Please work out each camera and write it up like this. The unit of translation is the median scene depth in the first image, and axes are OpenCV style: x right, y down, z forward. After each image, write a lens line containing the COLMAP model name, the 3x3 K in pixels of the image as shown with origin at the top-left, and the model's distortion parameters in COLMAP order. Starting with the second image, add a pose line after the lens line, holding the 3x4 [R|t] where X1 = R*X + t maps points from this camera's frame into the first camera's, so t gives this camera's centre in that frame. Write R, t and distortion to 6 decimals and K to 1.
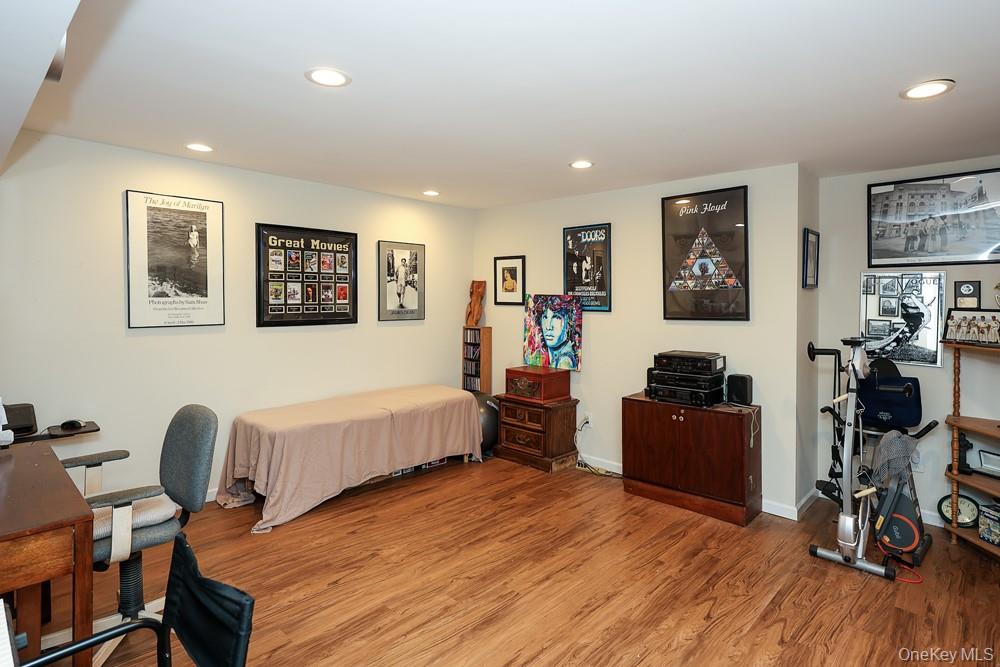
lens RADIAL K [[514.4, 0, 499.3], [0, 514.4, 303.9], [0, 0, 1]] dist [-0.000867, -0.000132]
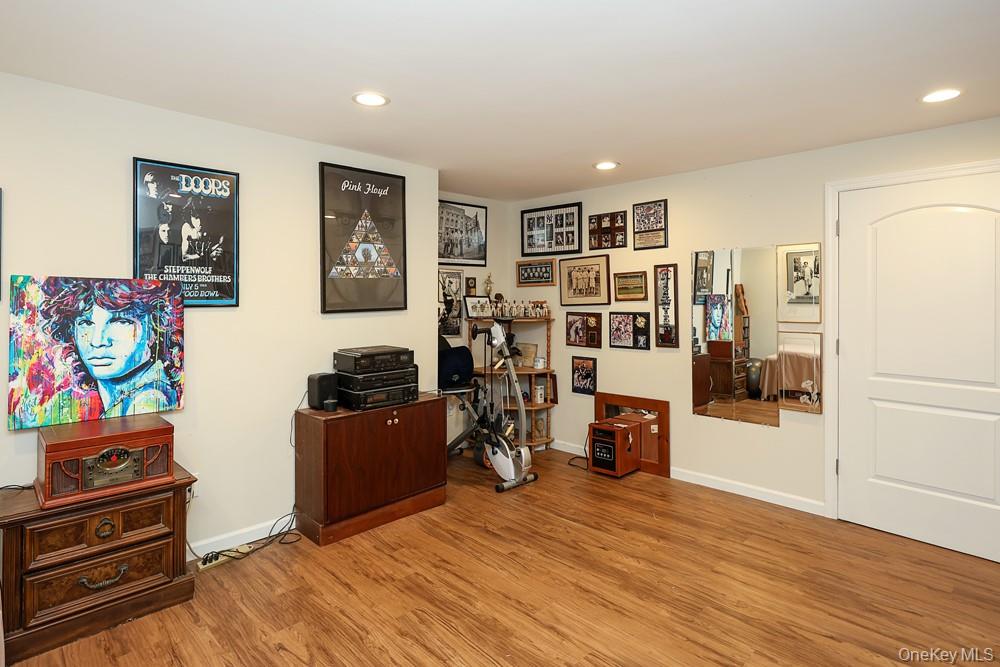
lens RADIAL K [[524.6, 0, 499.3], [0, 524.6, 292.8], [0, 0, 1]] dist [-0.001431, -0.000142]
pose [[0.038458, -0.001290, 0.999259, -0.451151], [0.008299, 0.999965, 0.000971, -0.000280], [-0.999226, 0.008256, 0.038468, 0.636874]]
